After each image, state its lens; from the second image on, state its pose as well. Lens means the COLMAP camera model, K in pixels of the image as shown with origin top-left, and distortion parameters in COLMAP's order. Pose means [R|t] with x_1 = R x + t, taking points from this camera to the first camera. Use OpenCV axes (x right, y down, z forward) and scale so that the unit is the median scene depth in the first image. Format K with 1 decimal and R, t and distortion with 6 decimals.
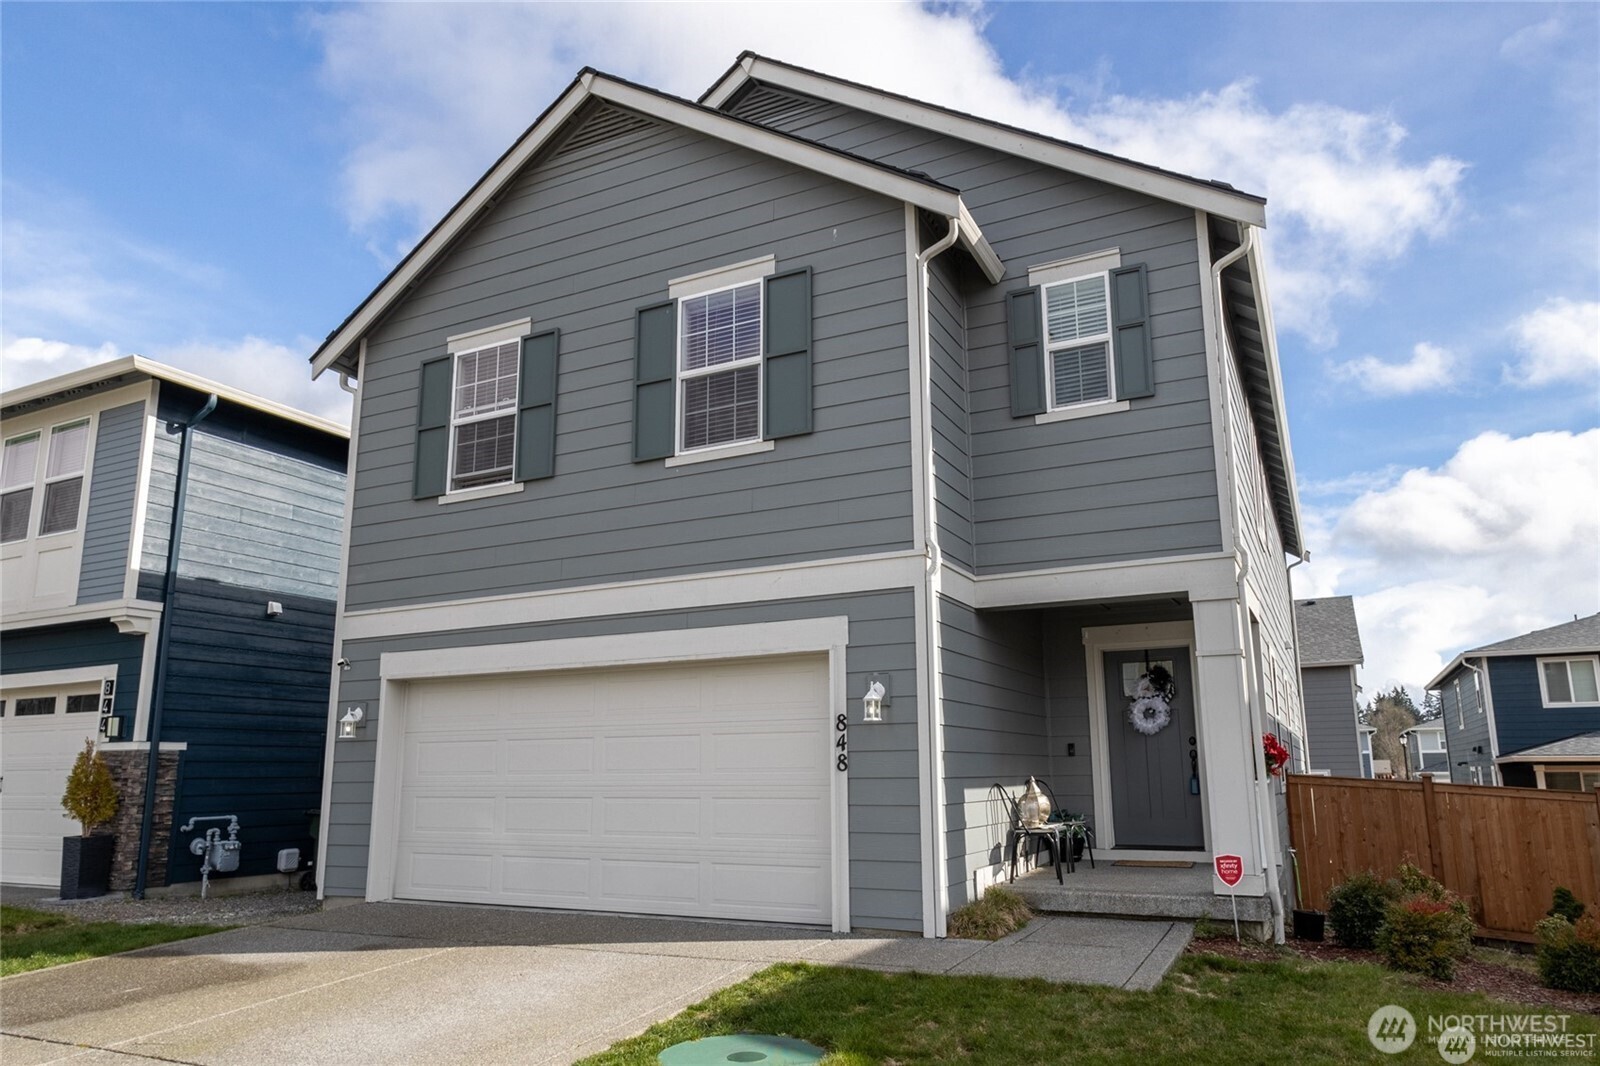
lens RADIAL K [[1166.9, 0, 800.0], [0, 1166.9, 533.0], [0, 0, 1]] dist [0.005693, 0.004092]
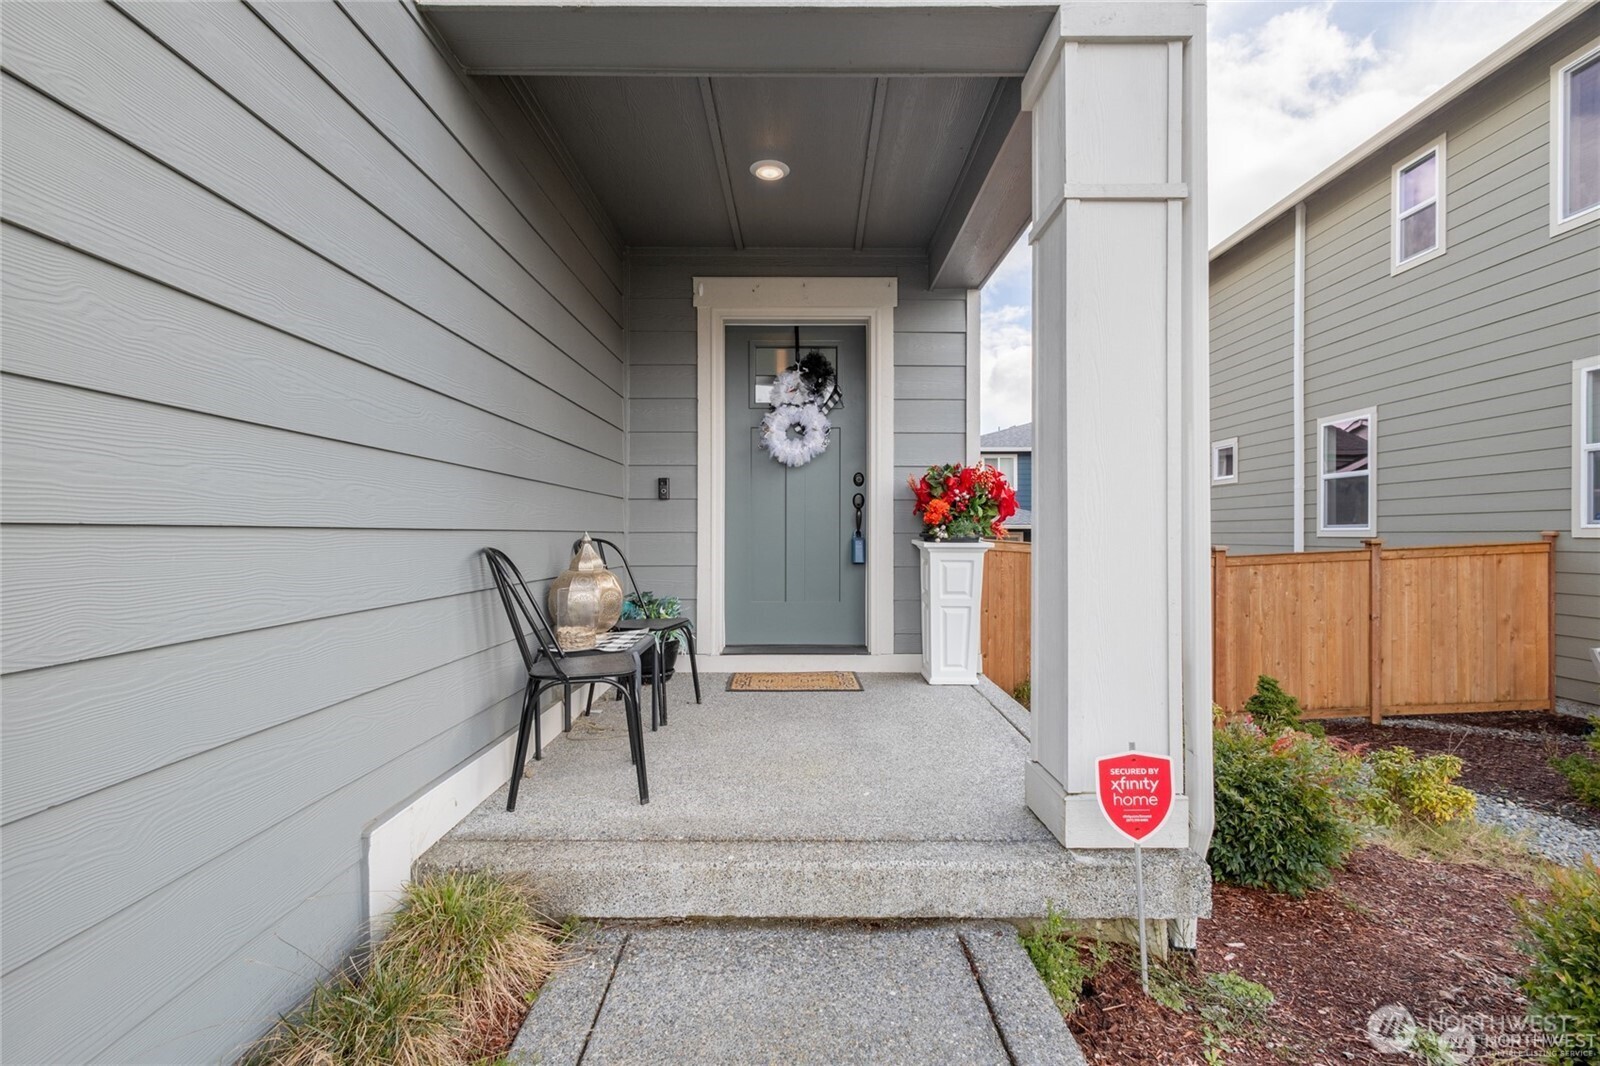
lens RADIAL K [[768.6, 0, 800.0], [0, 768.6, 533.0], [0, 0, 1]] dist [0.001381, 0.000181]
pose [[0.904176, 0.011298, 0.427012, 0.130710], [-0.095691, 0.979602, 0.176703, 0.132544], [-0.416305, -0.200631, 0.886813, 0.625588]]
